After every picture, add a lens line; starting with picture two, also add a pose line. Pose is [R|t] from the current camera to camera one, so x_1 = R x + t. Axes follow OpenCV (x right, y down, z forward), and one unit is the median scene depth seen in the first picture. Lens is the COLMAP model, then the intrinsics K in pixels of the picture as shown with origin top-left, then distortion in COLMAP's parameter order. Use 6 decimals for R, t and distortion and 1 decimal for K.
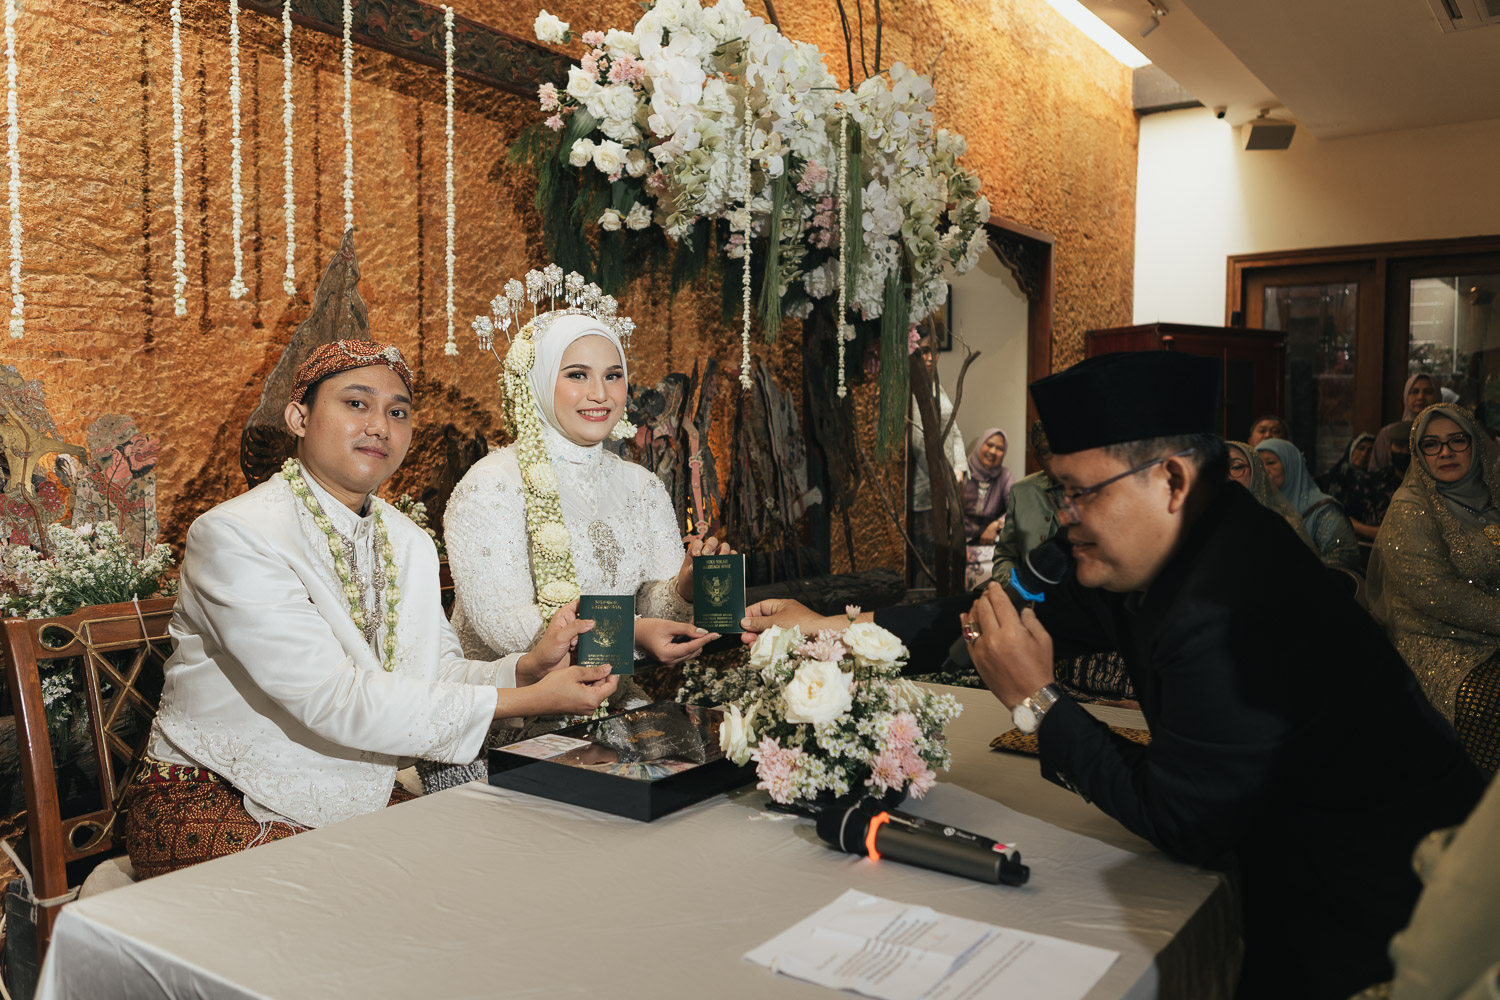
lens RADIAL K [[1233.9, 0, 767.7], [0, 1233.9, 489.7], [0, 0, 1]] dist [-0.001906, 0.000288]
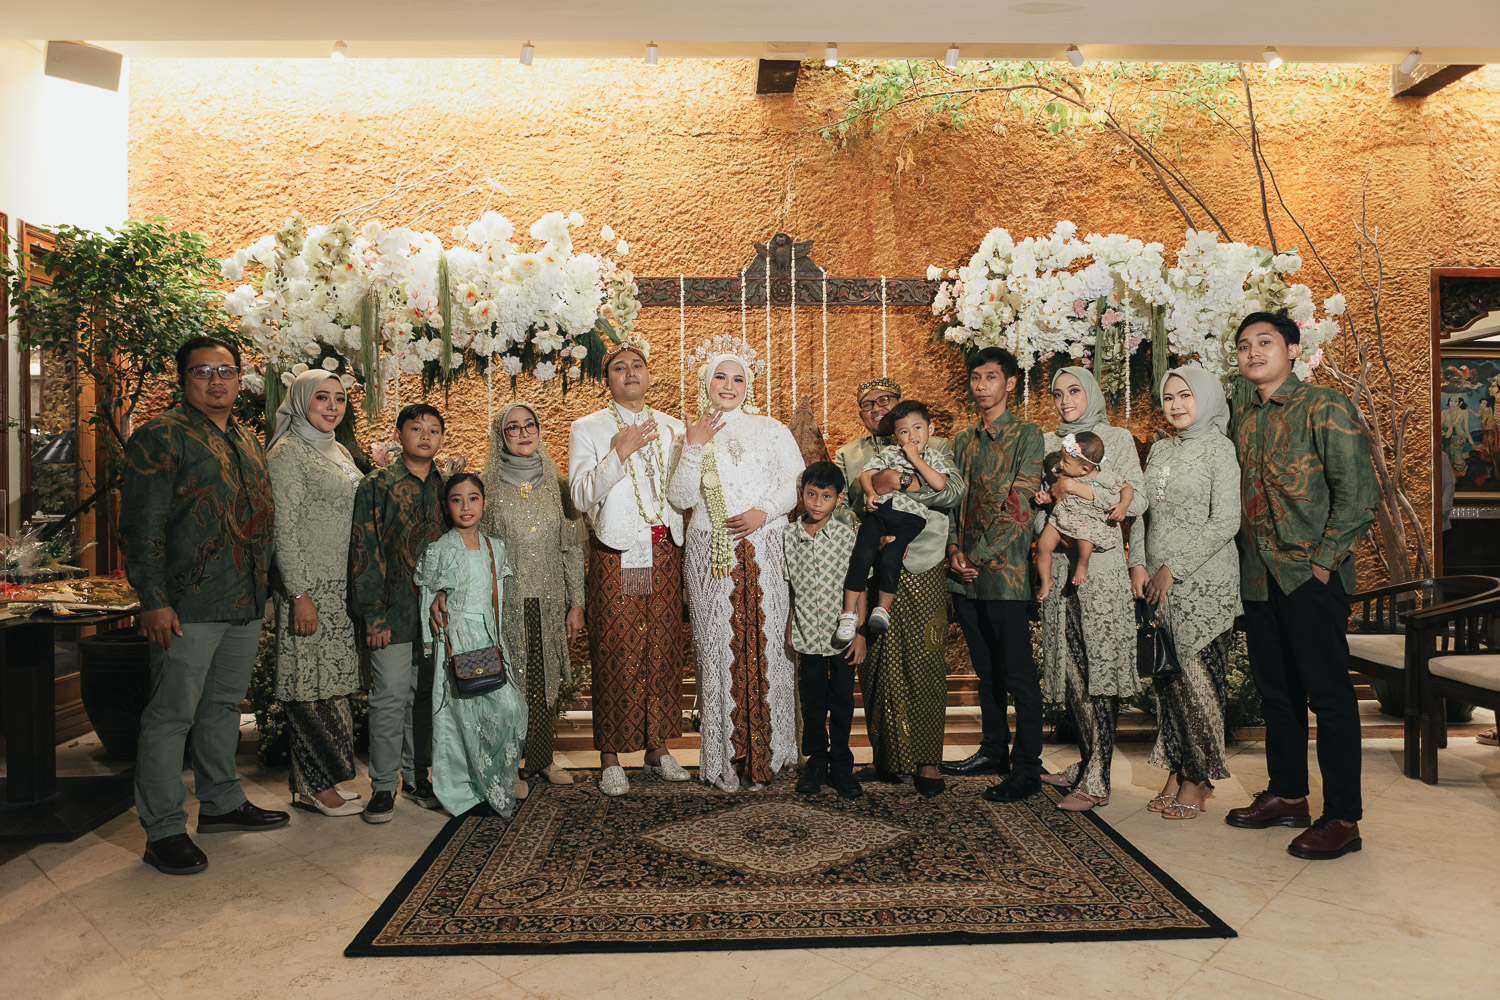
lens RADIAL K [[1022.8, 0, 747.1], [0, 1022.8, 483.0], [0, 0, 1]] dist [-0.027587, 0.019945]
pose [[0.584050, -0.015630, -0.811567, 0.971499], [-0.026233, 0.998929, -0.038116, 0.021486], [0.811294, 0.043552, 0.583014, -0.153556]]
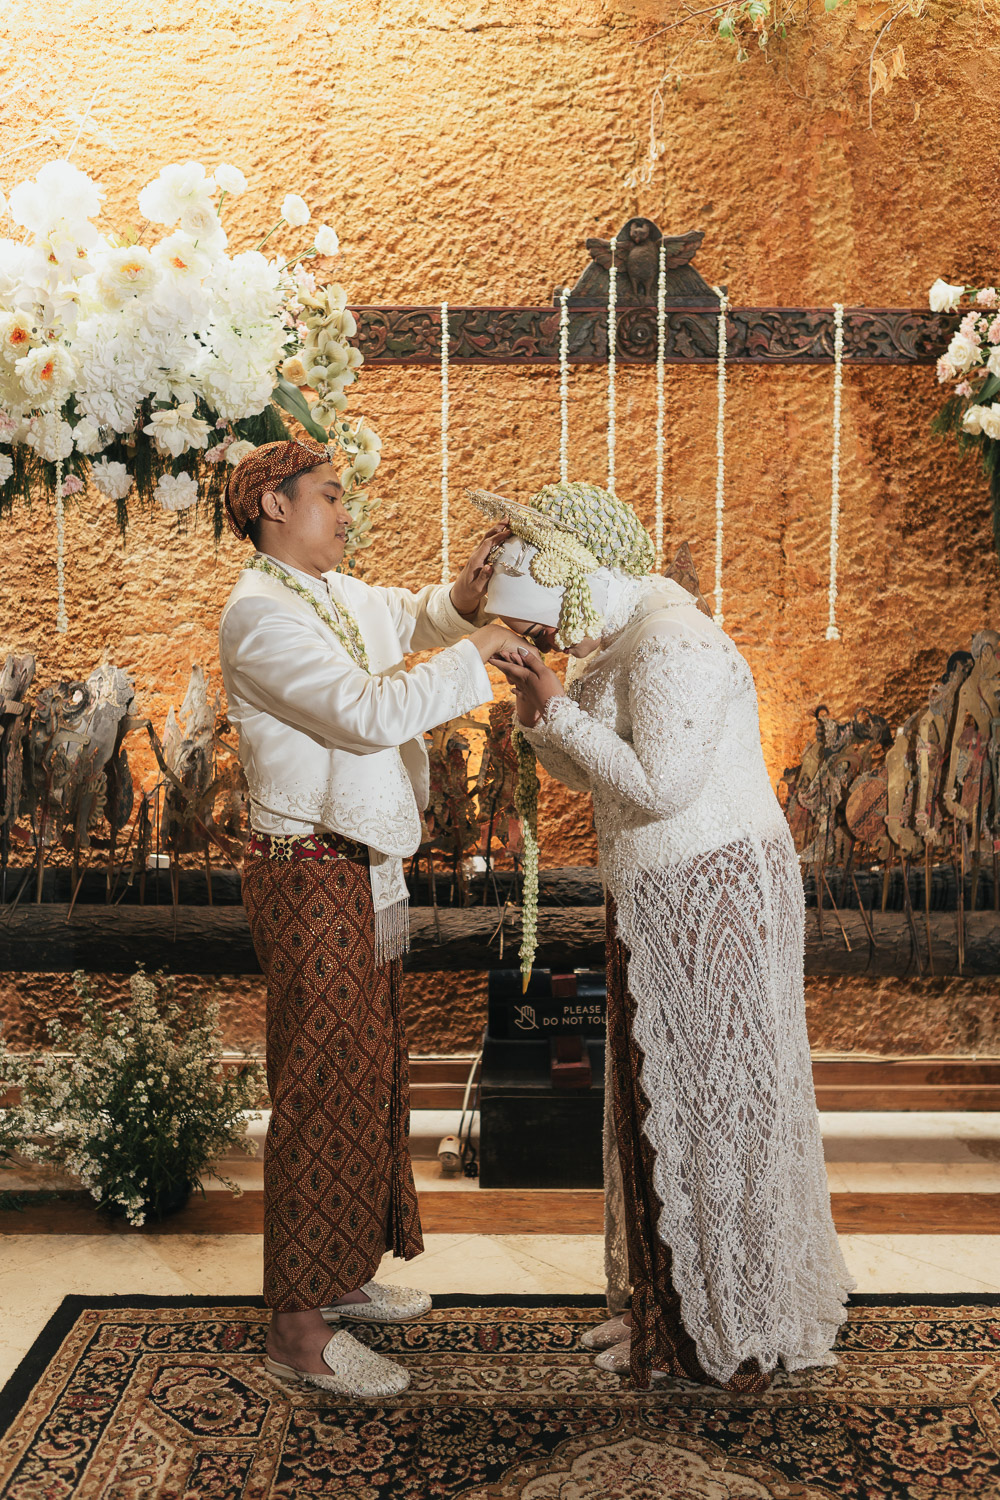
lens RADIAL K [[1344.1, 0, 489.6], [0, 1344.1, 757.2], [0, 0, 1]] dist [0.006695, -0.002073]
pose [[0.561877, 0.062245, -0.824875, 0.533754], [-0.034334, 0.998061, 0.051926, -0.058489], [0.826508, -0.000854, 0.562925, 0.115268]]
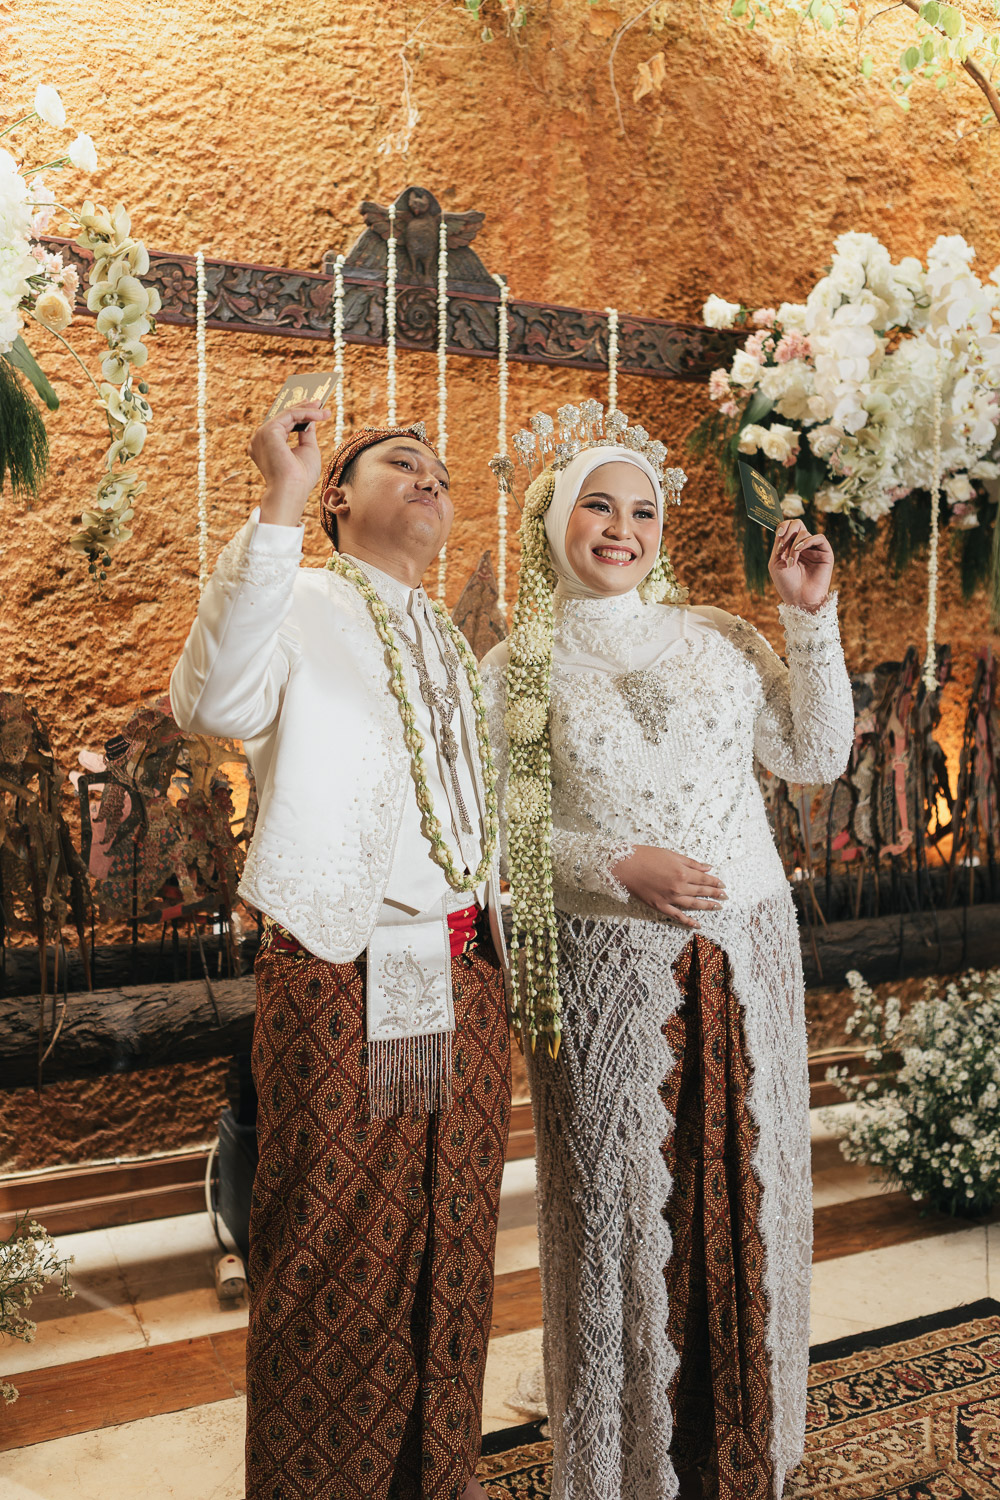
lens RADIAL K [[1306.8, 0, 481.7], [0, 1306.8, 737.4], [0, 0, 1]] dist [0.002683, -0.004895]
pose [[0.853476, 0.030368, -0.520247, 0.209973], [-0.023622, 0.999529, 0.019593, -0.063382], [0.520597, -0.004433, 0.853791, 0.040481]]
